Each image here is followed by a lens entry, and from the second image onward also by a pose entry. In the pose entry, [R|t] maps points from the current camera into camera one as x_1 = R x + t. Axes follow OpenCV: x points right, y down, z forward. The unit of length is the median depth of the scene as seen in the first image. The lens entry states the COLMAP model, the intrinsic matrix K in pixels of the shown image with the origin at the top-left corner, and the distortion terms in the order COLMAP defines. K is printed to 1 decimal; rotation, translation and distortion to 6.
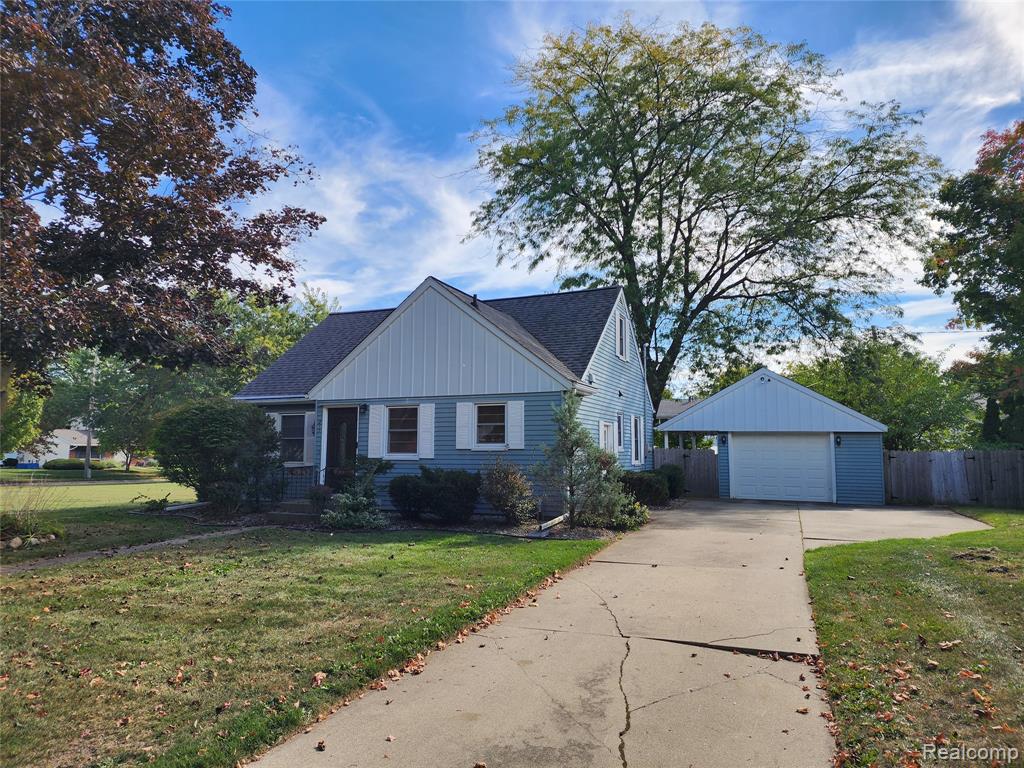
lens RADIAL K [[695.5, 0, 512.0], [0, 695.5, 384.0], [0, 0, 1]] dist [0.004224, 0.000636]
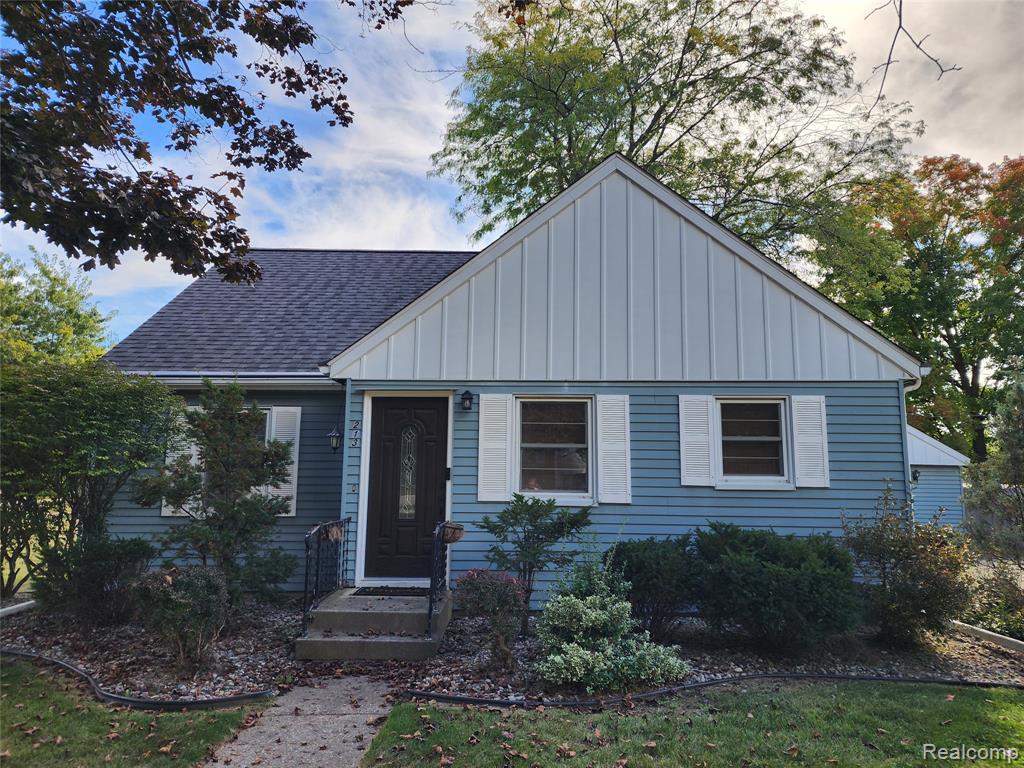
lens RADIAL K [[695.5, 0, 512.0], [0, 695.5, 384.0], [0, 0, 1]] dist [0.004224, 0.000636]
pose [[0.938071, 0.050784, 0.342702, -0.364859], [-0.043851, 0.998647, -0.027954, 0.037740], [-0.343658, 0.011195, 0.939028, 0.544995]]
